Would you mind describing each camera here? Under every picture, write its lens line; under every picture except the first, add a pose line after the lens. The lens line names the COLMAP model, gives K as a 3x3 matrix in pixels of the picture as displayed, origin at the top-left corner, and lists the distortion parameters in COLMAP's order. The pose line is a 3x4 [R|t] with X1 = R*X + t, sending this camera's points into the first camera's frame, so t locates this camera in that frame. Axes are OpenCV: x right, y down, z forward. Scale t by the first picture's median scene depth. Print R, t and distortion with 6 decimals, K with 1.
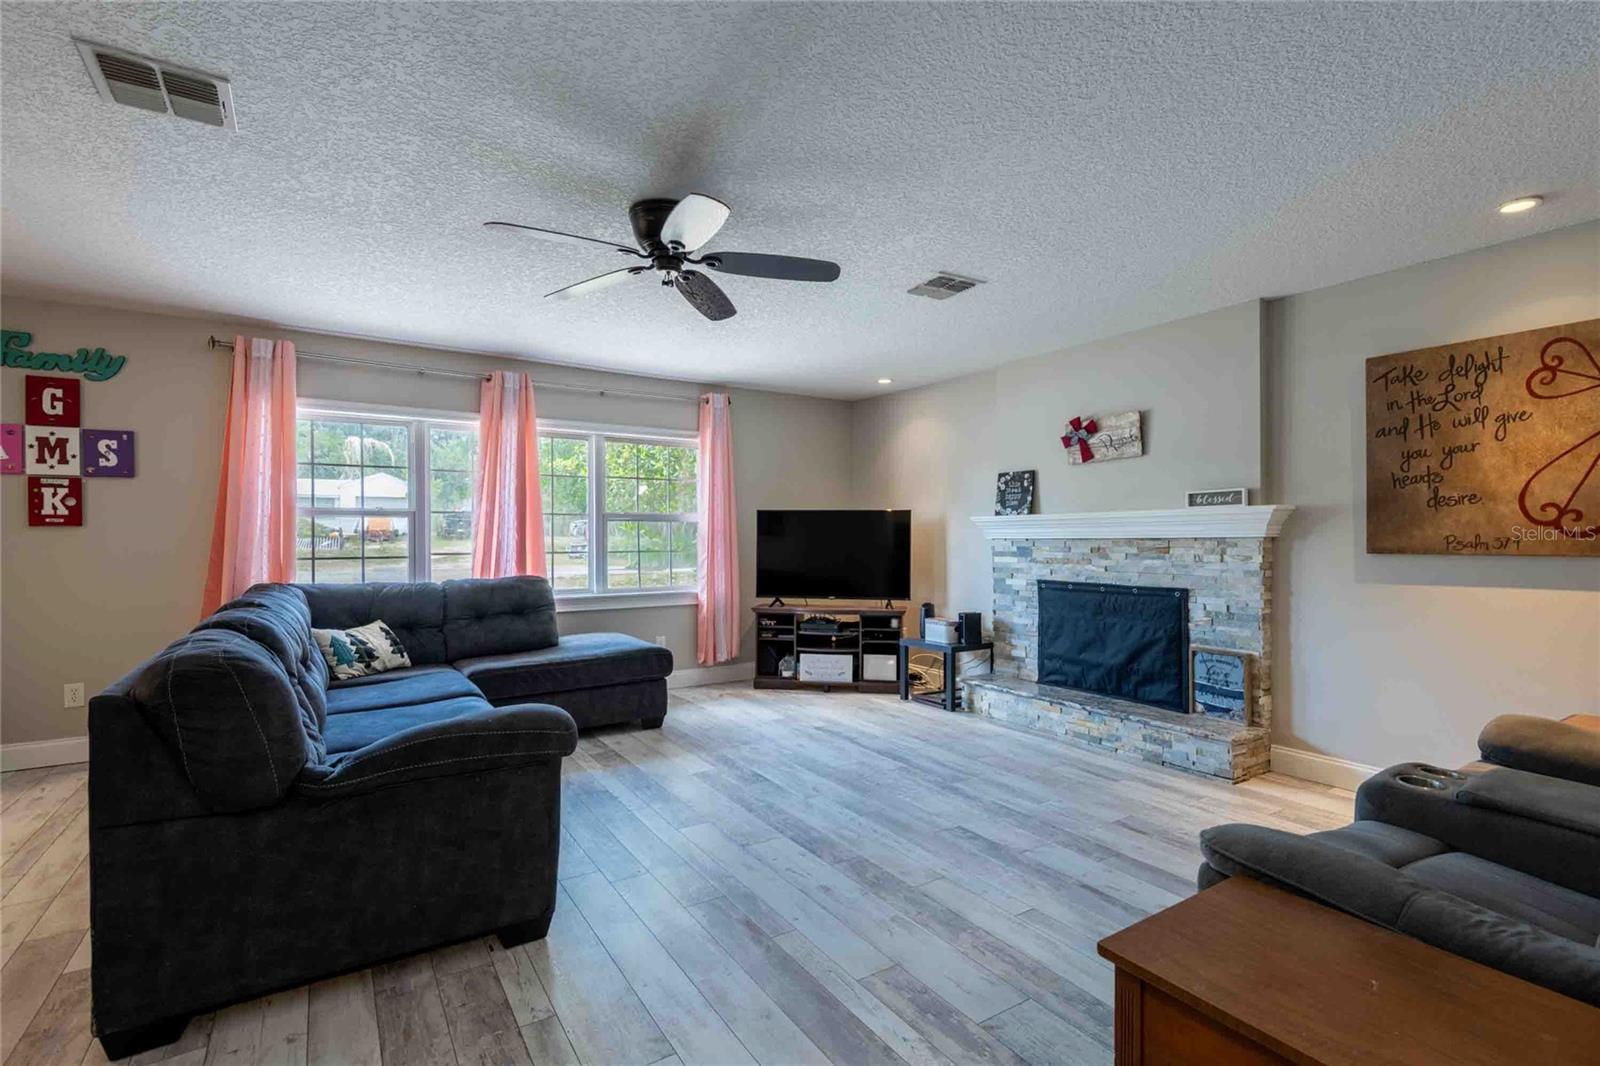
lens RADIAL K [[729.9, 0, 792.6], [0, 729.9, 540.2], [0, 0, 1]] dist [0.021851, -0.008368]
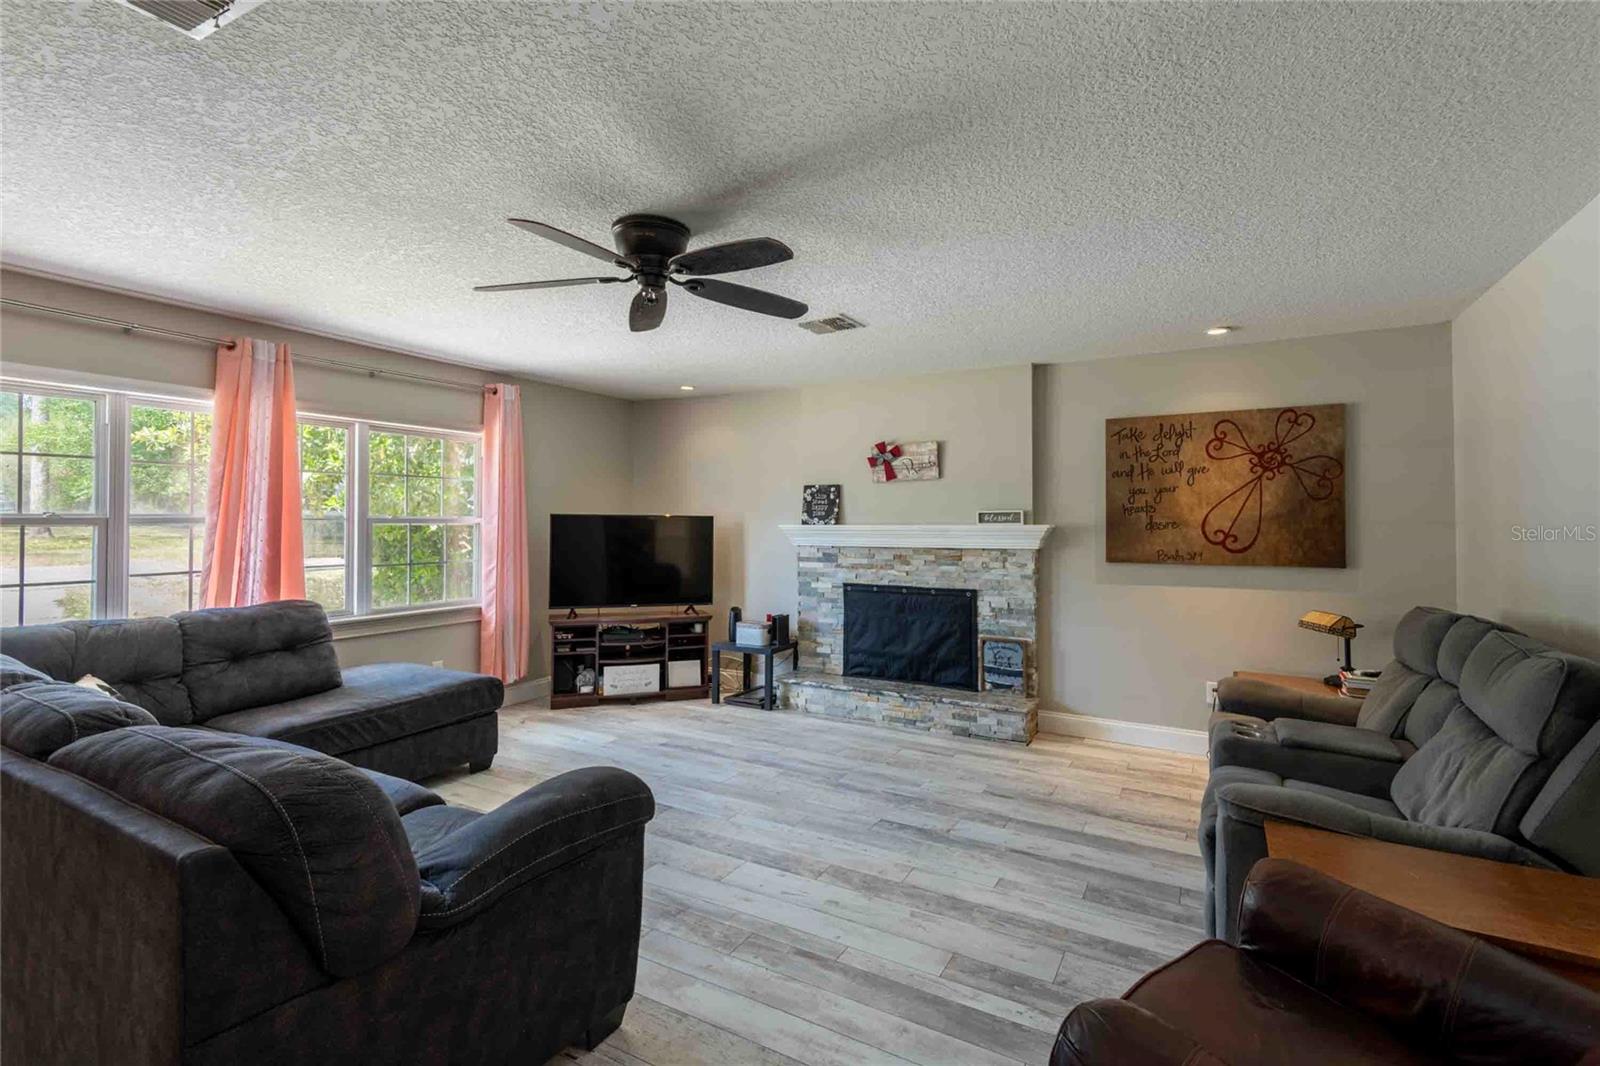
lens RADIAL K [[729.9, 0, 809.9], [0, 729.9, 518.0], [0, 0, 1]] dist [0.021851, -0.008368]
pose [[0.890137, 0.008627, 0.455611, -0.271539], [-0.002015, 0.999886, -0.014996, -0.035206], [-0.455688, 0.012430, 0.890053, 0.040602]]
